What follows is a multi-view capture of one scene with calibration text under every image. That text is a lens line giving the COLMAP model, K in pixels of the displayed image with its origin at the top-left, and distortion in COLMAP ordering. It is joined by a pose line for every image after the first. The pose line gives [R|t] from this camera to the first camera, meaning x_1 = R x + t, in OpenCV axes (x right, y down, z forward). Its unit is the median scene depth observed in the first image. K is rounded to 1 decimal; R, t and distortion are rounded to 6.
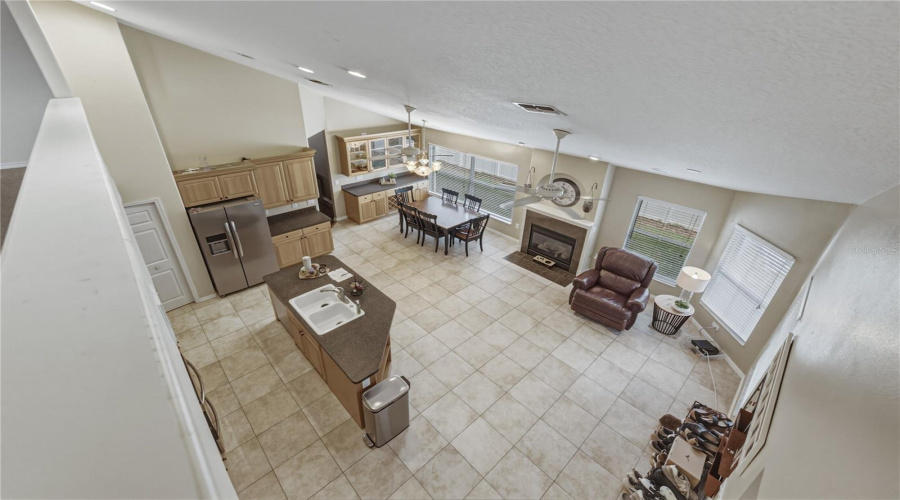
lens RADIAL K [[342.4, 0, 455.7], [0, 342.4, 263.9], [0, 0, 1]] dist [-0.000489, -0.000063]
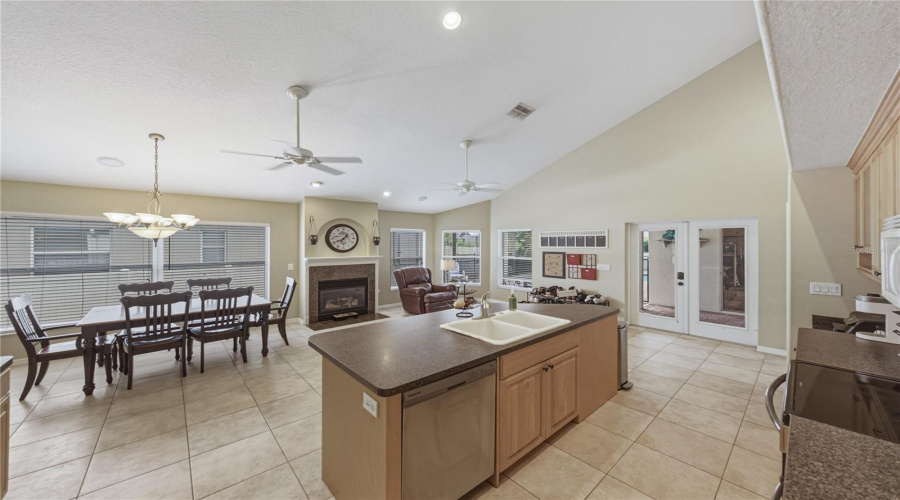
lens RADIAL K [[314.5, 0, 450.8], [0, 314.5, 245.9], [0, 0, 1]] dist [-0.000357, 0.000062]
pose [[0.046351, -0.045827, 0.997873, -0.719298], [0.495980, 0.868171, 0.016832, -0.051622], [-0.867096, 0.494145, 0.062970, 0.746883]]
